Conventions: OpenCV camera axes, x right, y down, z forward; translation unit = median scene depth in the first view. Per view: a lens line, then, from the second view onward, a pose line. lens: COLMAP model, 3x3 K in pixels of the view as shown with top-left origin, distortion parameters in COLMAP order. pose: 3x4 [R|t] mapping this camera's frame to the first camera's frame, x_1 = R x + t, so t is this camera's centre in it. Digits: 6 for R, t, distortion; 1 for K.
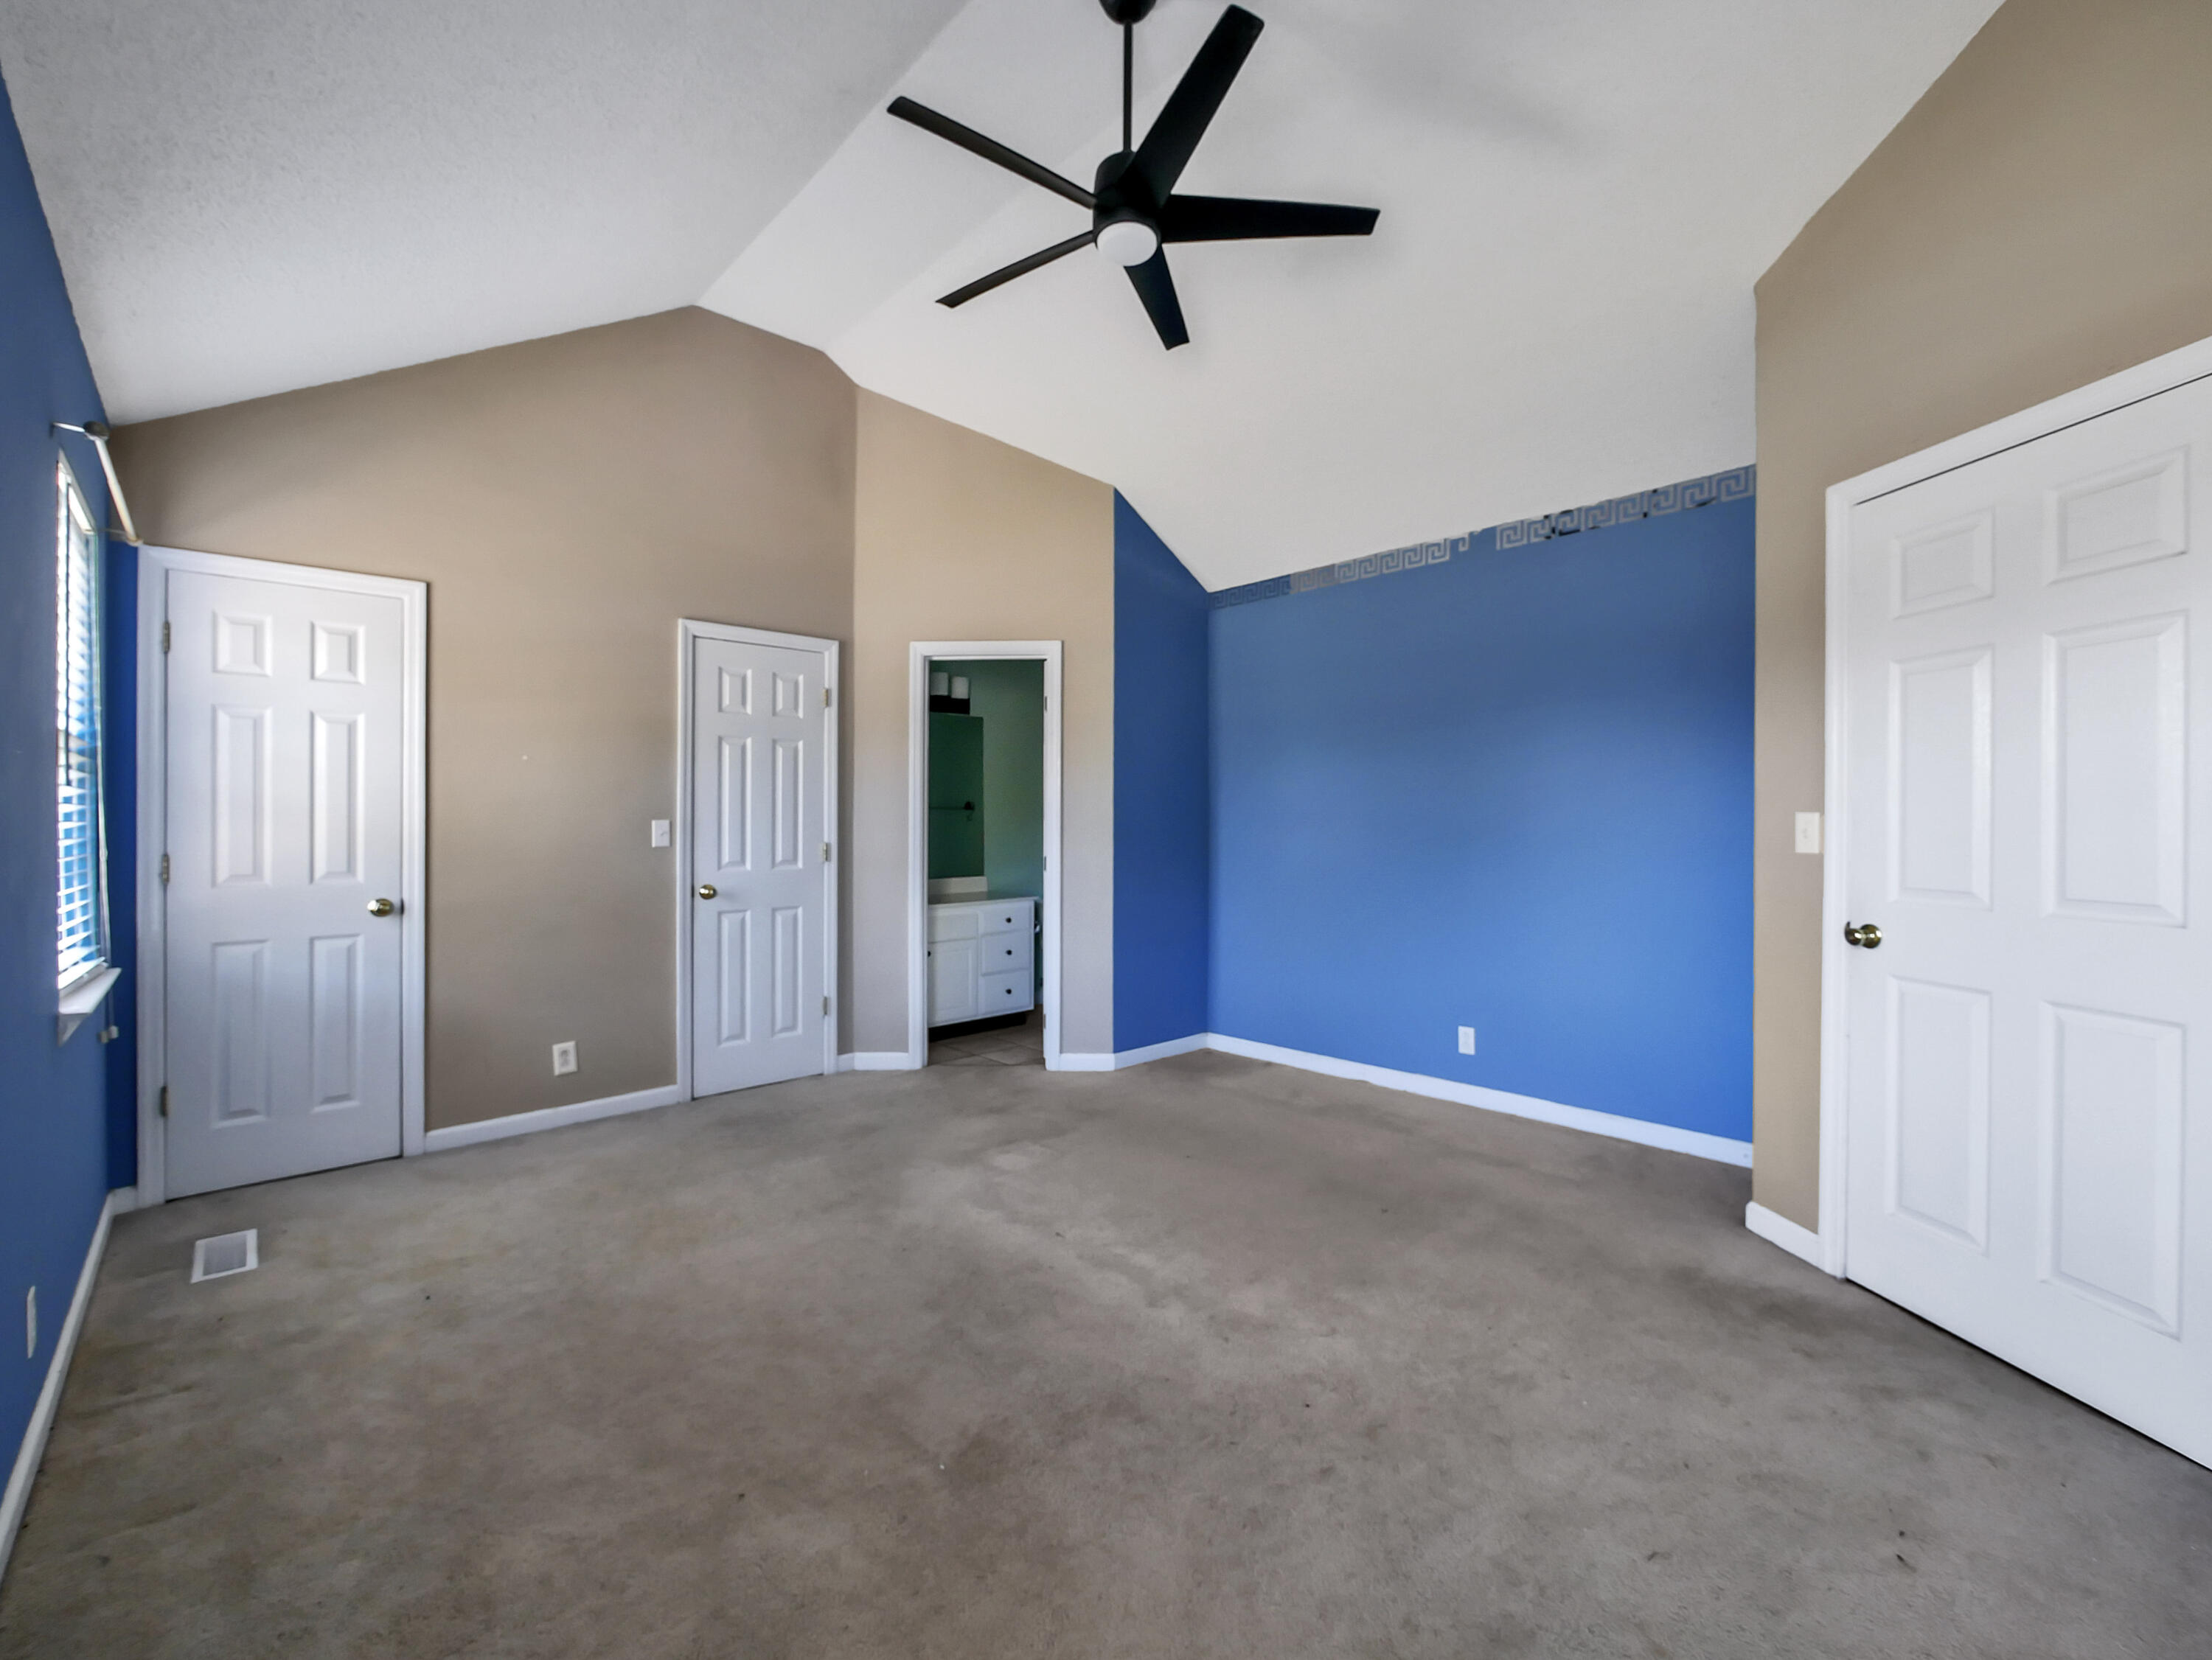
lens RADIAL K [[926.0, 0, 1115.8], [0, 926.0, 816.3], [0, 0, 1]] dist [-0.002964, -0.000086]
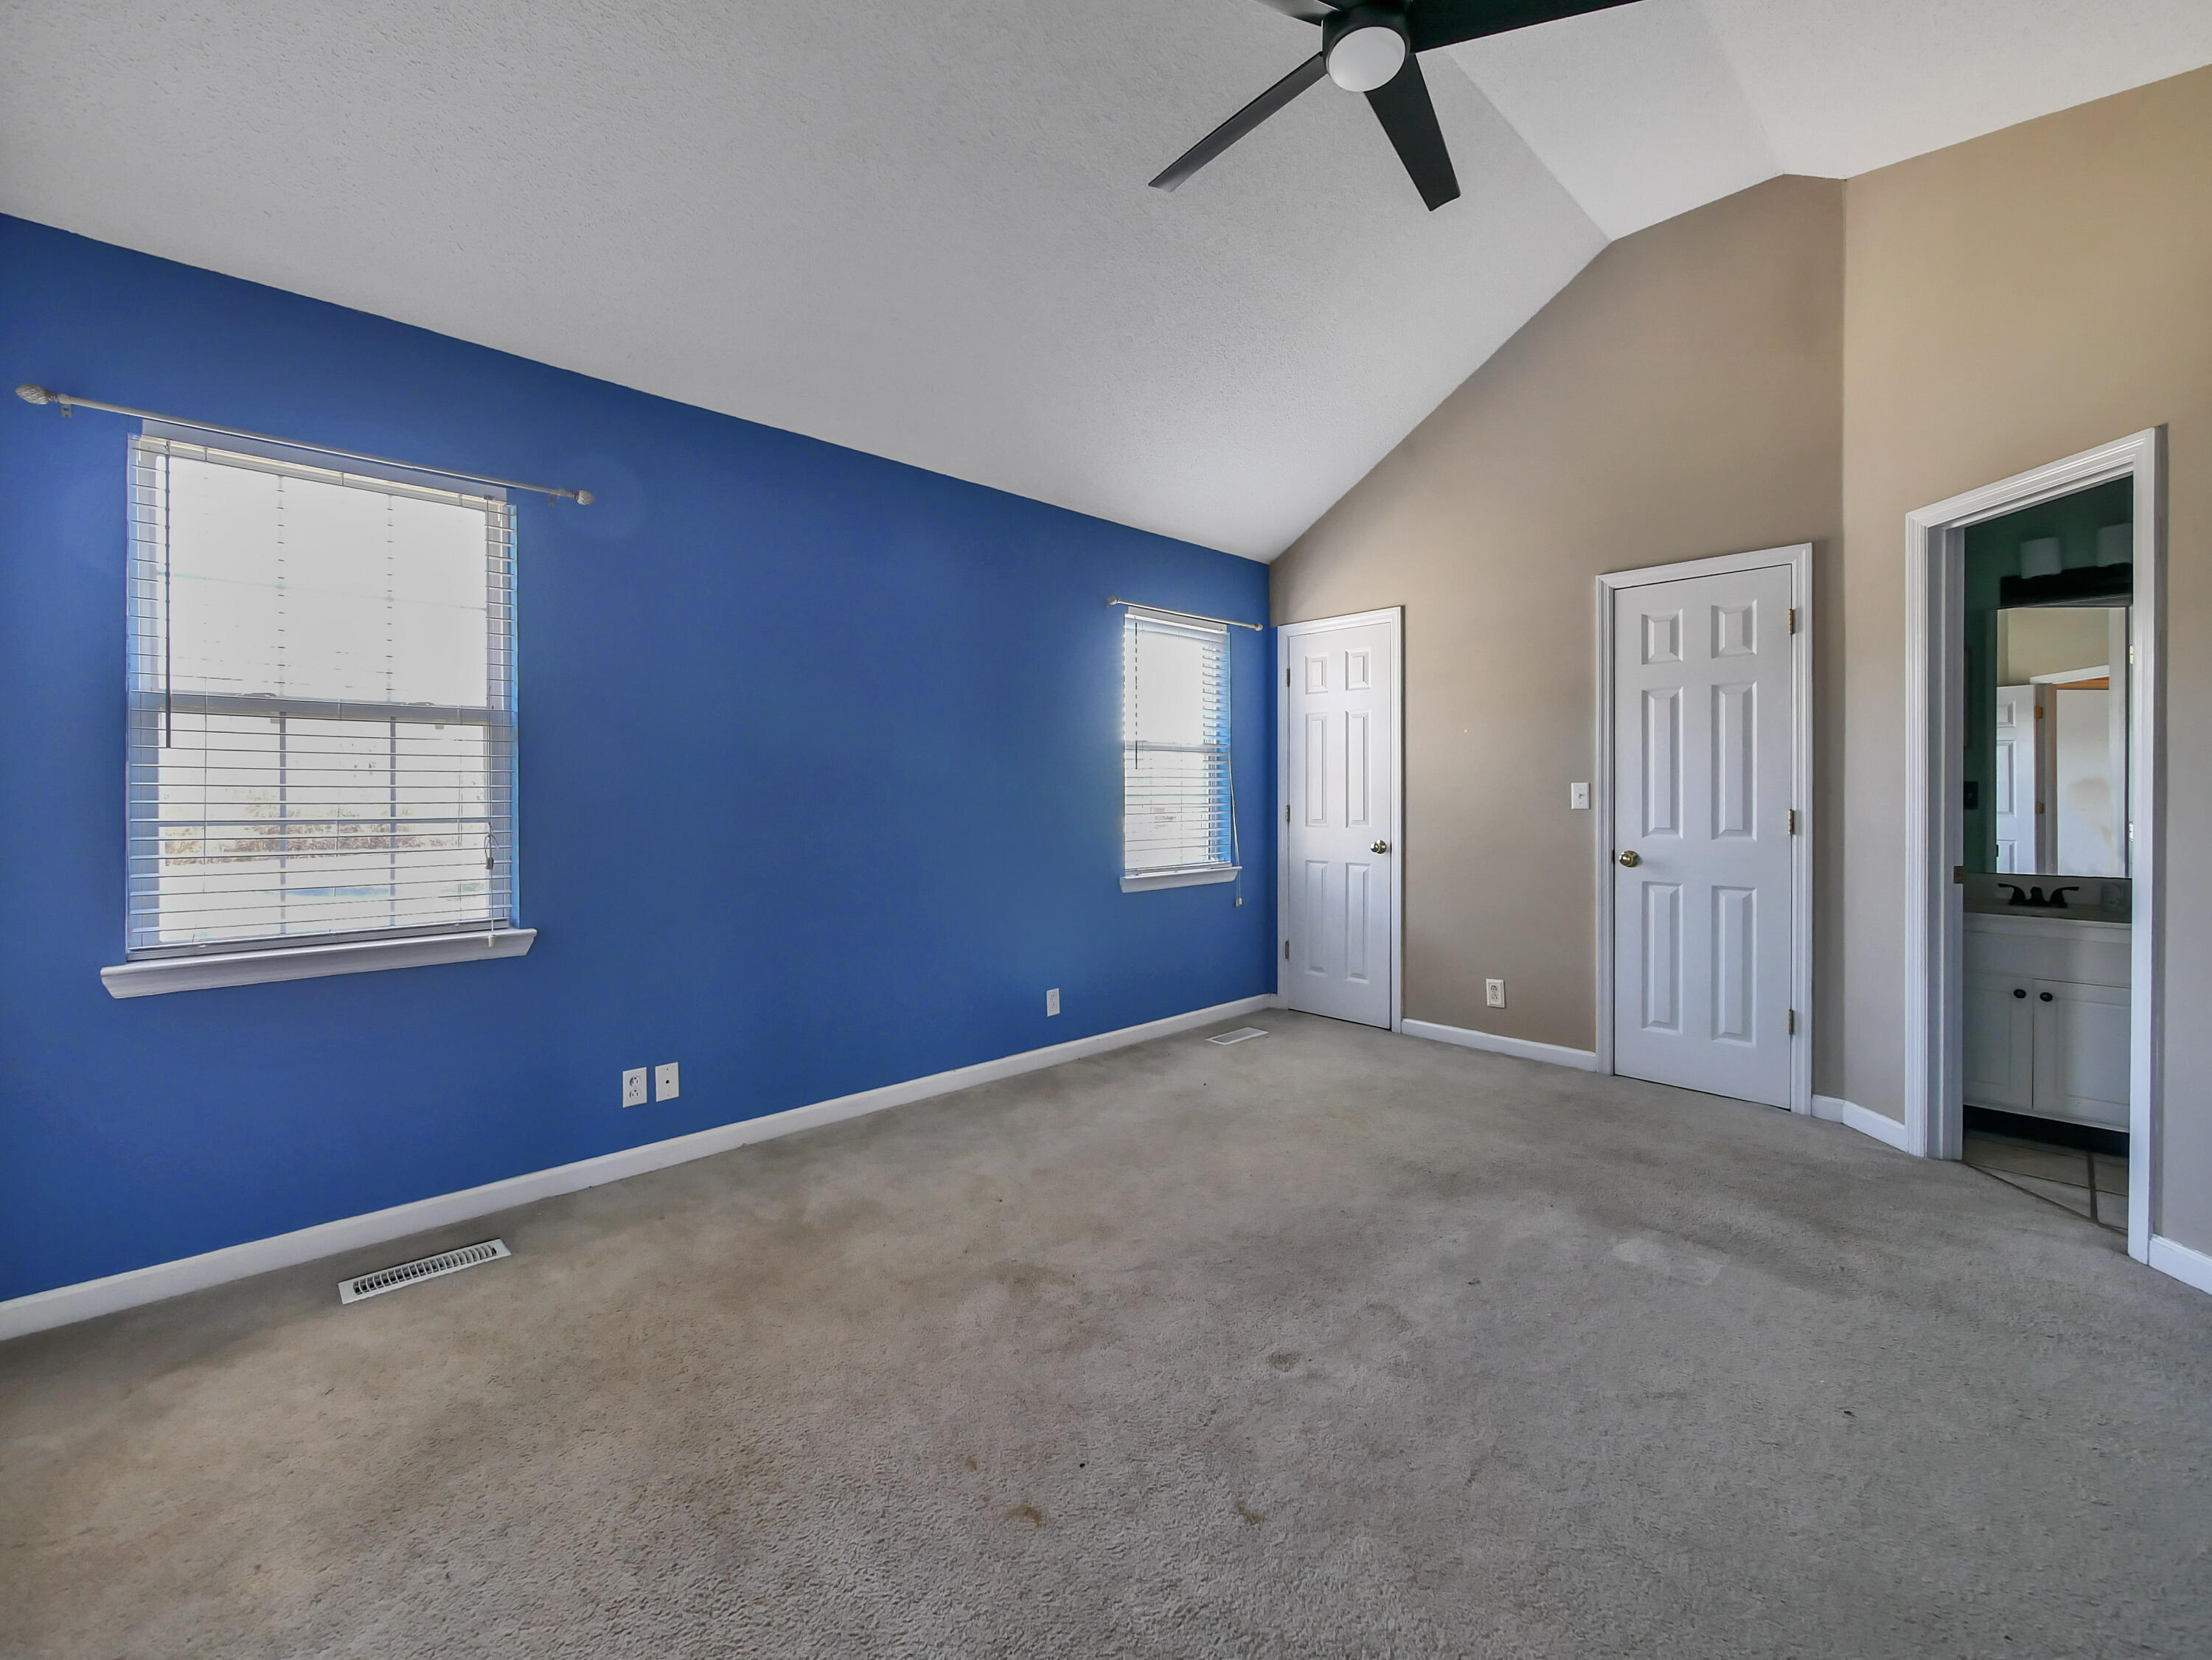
lens RADIAL K [[922.1, 0, 1109.5], [0, 922.1, 777.6], [0, 0, 1]] dist [-0.002632, -0.000185]
pose [[0.027210, -0.010752, -0.999572, 0.484615], [0.010371, 0.999891, -0.010474, 0.004231], [0.999576, -0.010082, 0.027319, 0.459218]]
